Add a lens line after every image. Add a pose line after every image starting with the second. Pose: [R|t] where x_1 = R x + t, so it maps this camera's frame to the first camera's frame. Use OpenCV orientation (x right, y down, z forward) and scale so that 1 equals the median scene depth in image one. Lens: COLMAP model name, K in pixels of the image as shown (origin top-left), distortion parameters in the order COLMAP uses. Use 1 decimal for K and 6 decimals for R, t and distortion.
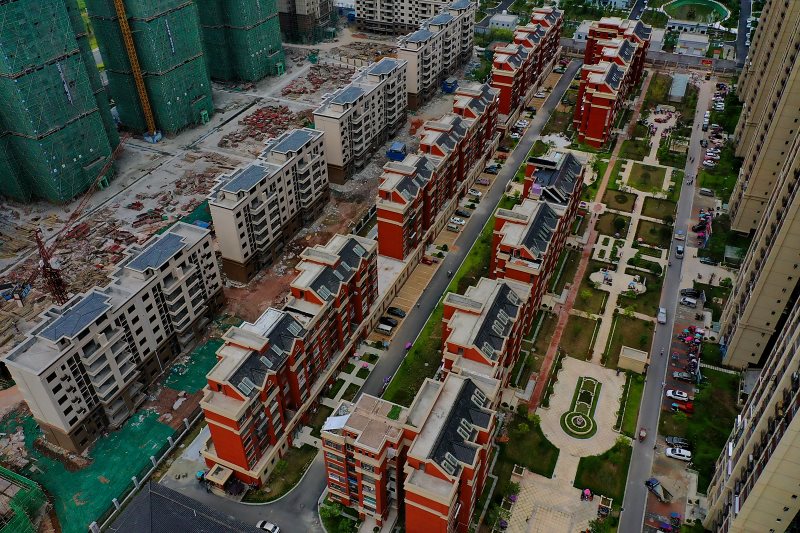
lens RADIAL K [[634.3, 0, 403.2], [0, 634.3, 266.7], [0, 0, 1]] dist [0.012807, 0.004784]
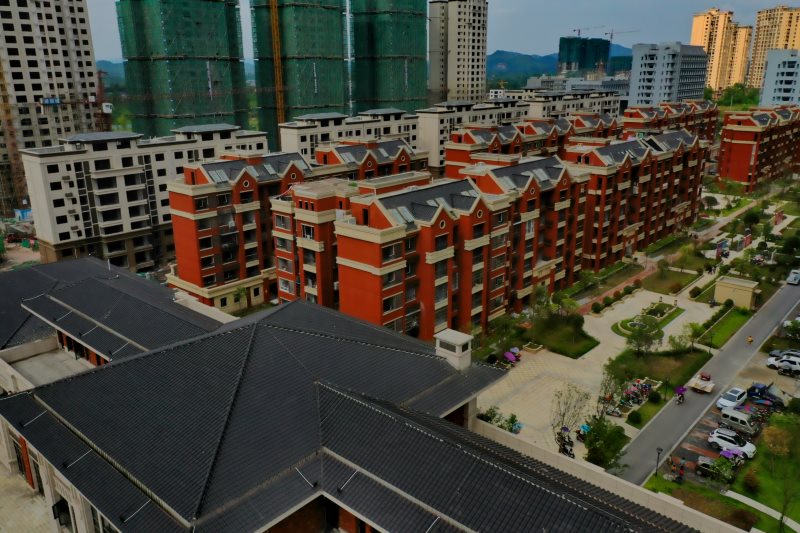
lens RADIAL K [[634.3, 0, 403.2], [0, 634.3, 266.7], [0, 0, 1]] dist [0.012807, 0.004784]
pose [[0.951243, 0.084749, -0.296570, 0.227949], [-0.184068, 0.927507, -0.325345, 0.456023], [0.247498, 0.364071, 0.897885, 0.260918]]
